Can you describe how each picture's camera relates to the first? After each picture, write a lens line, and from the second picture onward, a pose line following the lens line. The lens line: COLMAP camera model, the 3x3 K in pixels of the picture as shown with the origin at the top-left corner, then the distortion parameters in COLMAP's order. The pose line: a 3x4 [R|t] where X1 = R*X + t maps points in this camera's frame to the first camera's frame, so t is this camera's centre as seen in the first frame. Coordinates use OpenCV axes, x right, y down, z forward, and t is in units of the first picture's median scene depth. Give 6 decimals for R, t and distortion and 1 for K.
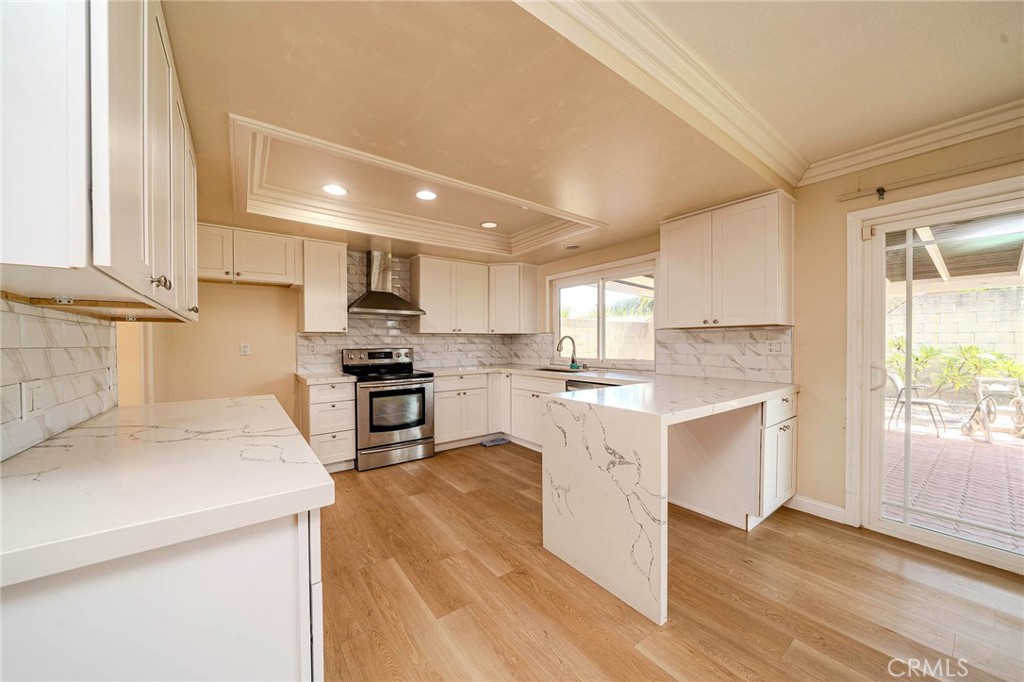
lens RADIAL K [[358.2, 0, 502.6], [0, 358.2, 344.9], [0, 0, 1]] dist [-0.002777, -0.000081]
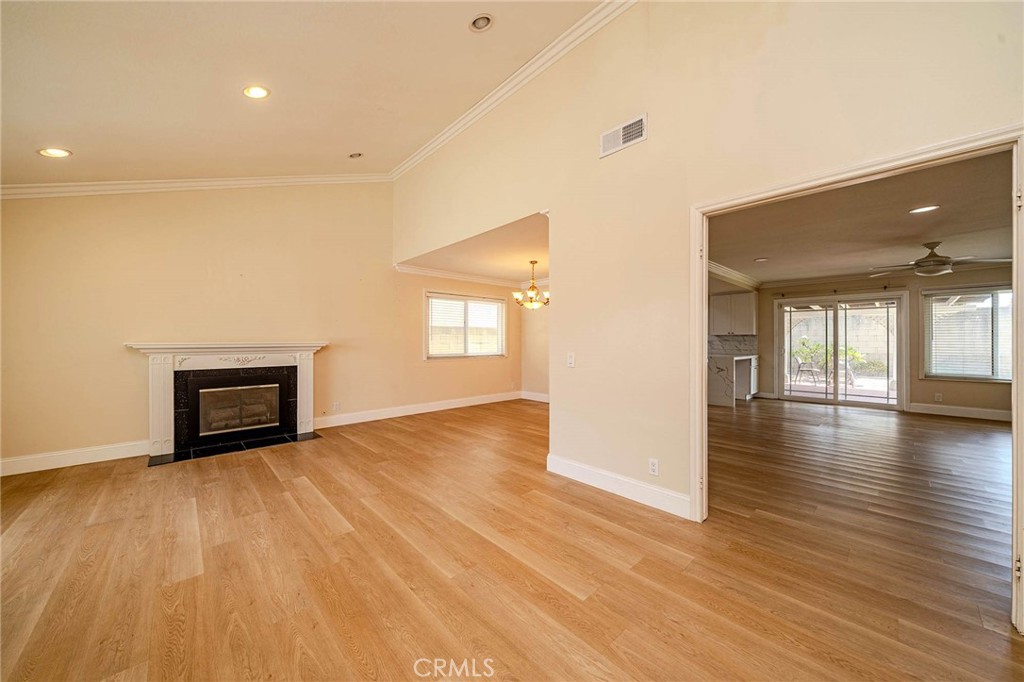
lens RADIAL K [[358.2, 0, 504.7], [0, 358.2, 335.9], [0, 0, 1]] dist [-0.002777, -0.000081]
pose [[0.993257, 0.006801, 0.115731, -1.014251], [-0.004480, 0.999784, -0.020307, 0.014279], [-0.115844, 0.019652, 0.993073, -1.068675]]
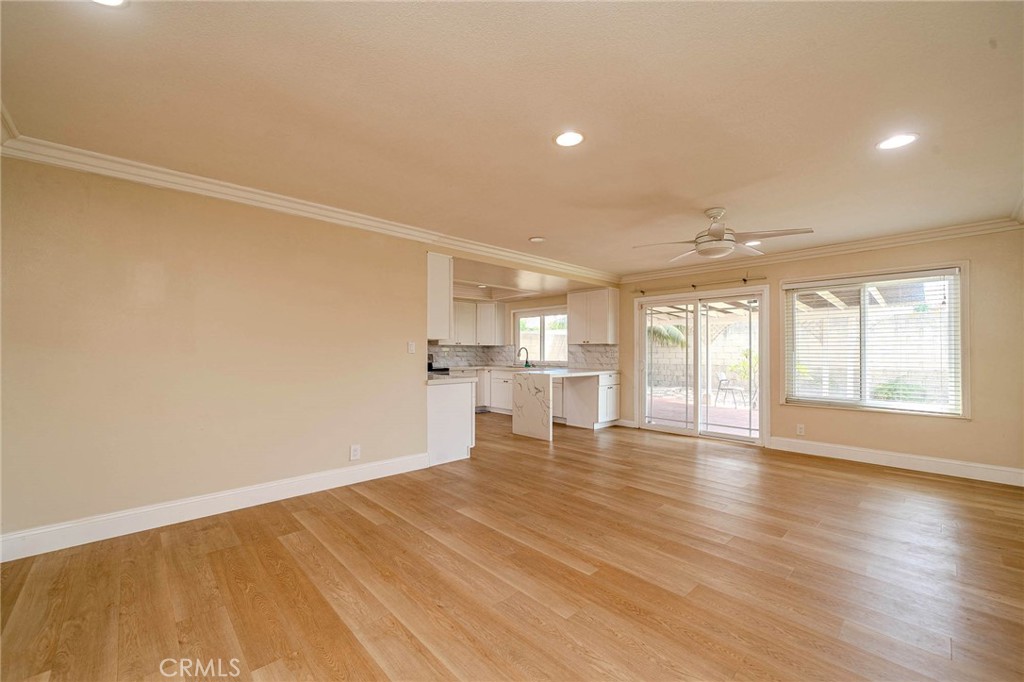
lens RADIAL K [[408.9, 0, 514.1], [0, 408.9, 339.8], [0, 0, 1]] dist [-0.001288, -0.000622]
pose [[0.991248, 0.009660, 0.131660, -0.120880], [-0.005037, 0.999361, -0.035398, 0.007867], [-0.131918, 0.034425, 0.990663, -0.932321]]
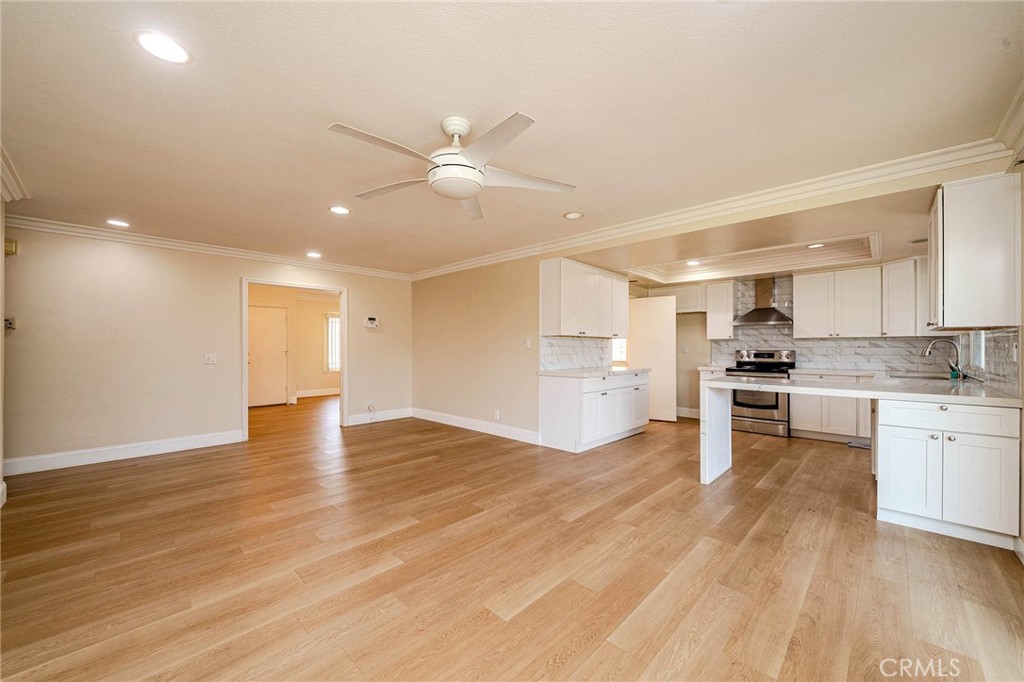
lens RADIAL K [[388.5, 0, 515.8], [0, 388.5, 350.1], [0, 0, 1]] dist [-0.000936, -0.000983]
pose [[0.179429, 0.011865, -0.983699, 0.907447], [-0.006057, 0.999922, 0.010956, -0.001302], [0.983752, 0.003992, 0.179487, -0.164821]]
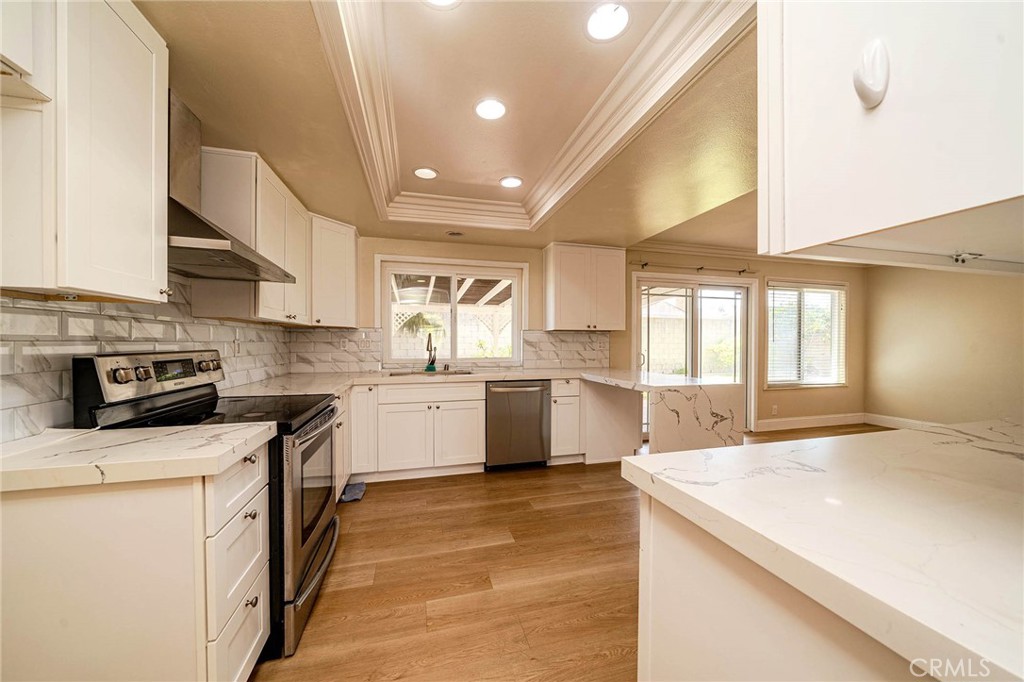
lens RADIAL K [[358.2, 0, 529.7], [0, 358.2, 345.4], [0, 0, 1]] dist [-0.002777, -0.000081]
pose [[0.353066, -0.002345, 0.935595, -0.537442], [0.001835, 0.999997, 0.001814, 0.003379], [-0.935597, 0.001076, 0.353069, 0.479700]]
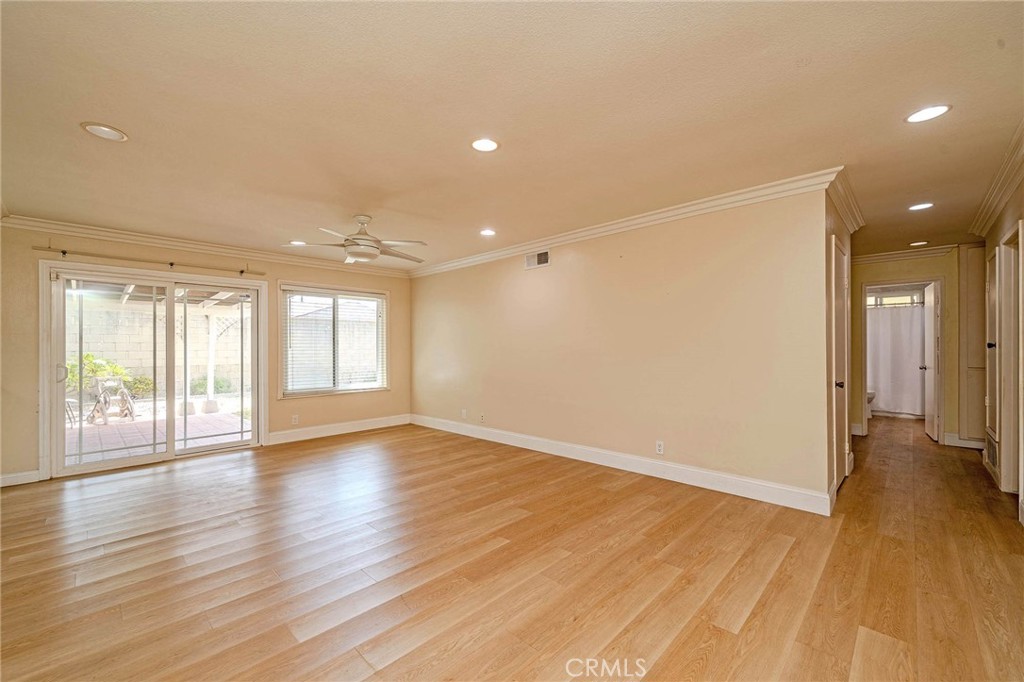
lens RADIAL K [[408.9, 0, 520.6], [0, 408.9, 345.9], [0, 0, 1]] dist [-0.001288, -0.000622]
pose [[-0.184209, 0.009429, 0.982842, -0.555089], [0.010304, 0.999918, -0.007661, 0.003182], [-0.982833, 0.008716, -0.184291, -0.327913]]
